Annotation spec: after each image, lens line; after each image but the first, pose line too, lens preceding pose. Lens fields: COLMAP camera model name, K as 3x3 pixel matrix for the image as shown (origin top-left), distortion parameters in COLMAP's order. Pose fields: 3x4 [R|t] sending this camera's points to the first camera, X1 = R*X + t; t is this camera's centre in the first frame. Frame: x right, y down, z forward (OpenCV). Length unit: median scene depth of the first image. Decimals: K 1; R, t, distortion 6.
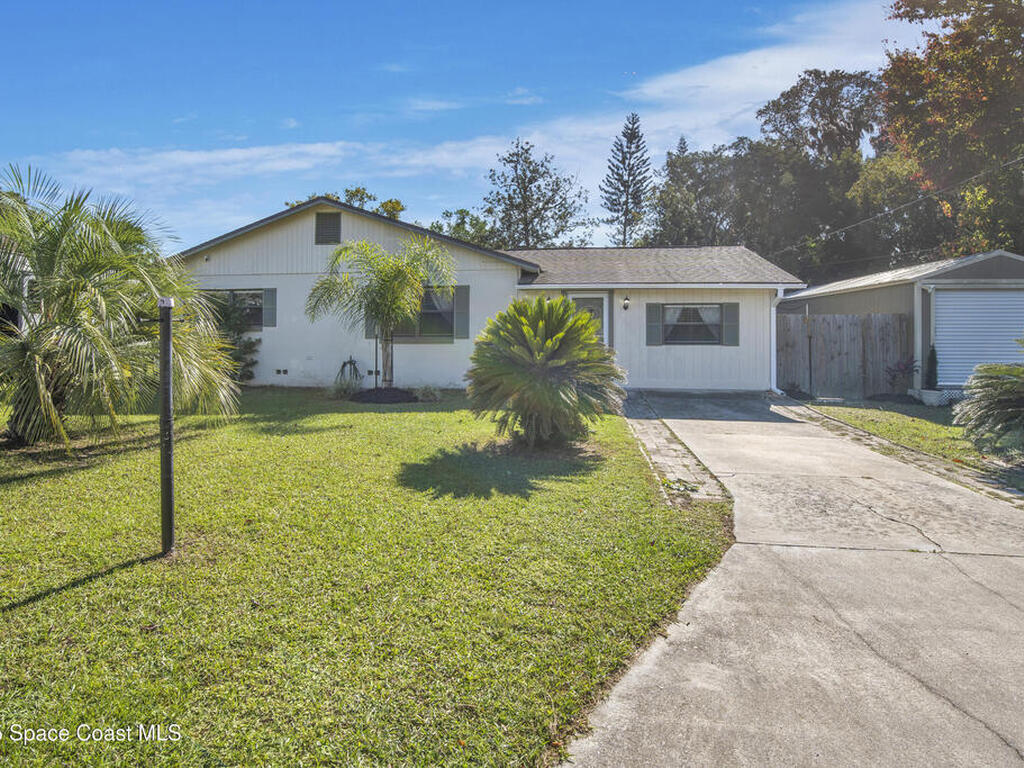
lens RADIAL K [[480.2, 0, 513.7], [0, 480.2, 328.8], [0, 0, 1]] dist [-0.015211, 0.000464]
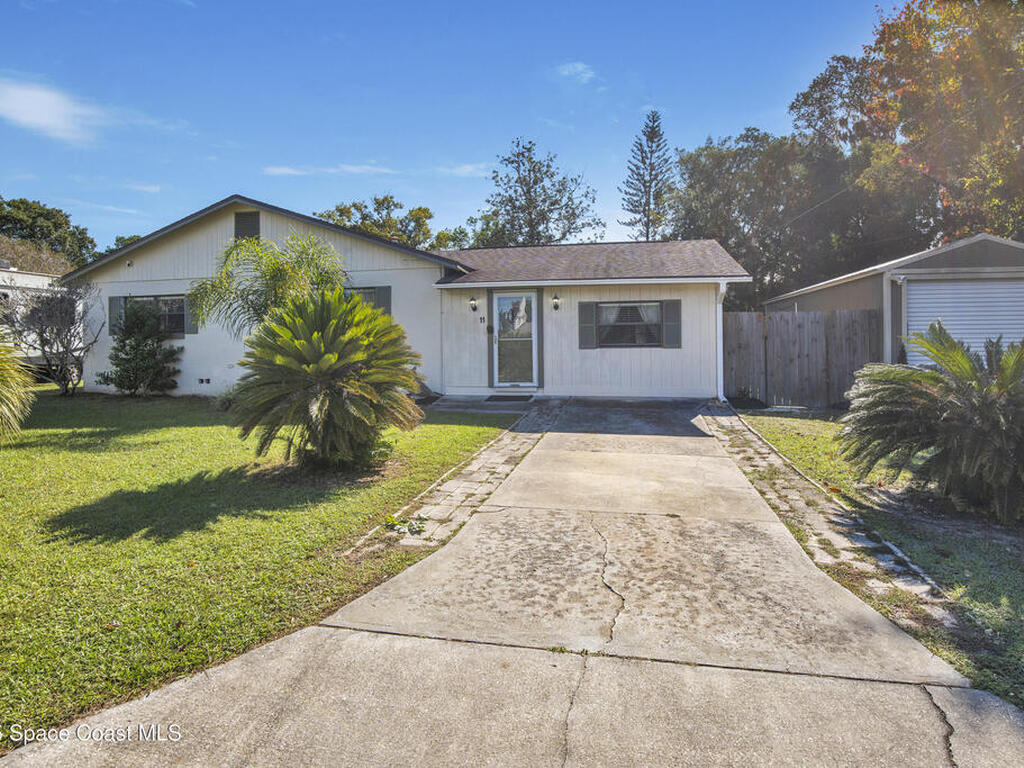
lens RADIAL K [[487.7, 0, 513.5], [0, 487.7, 336.5], [0, 0, 1]] dist [-0.014326, 0.000221]
pose [[0.998768, -0.012286, -0.048078, 0.178754], [0.012415, 0.999920, 0.002385, 0.006689], [0.048045, -0.002979, 0.998841, 0.070446]]
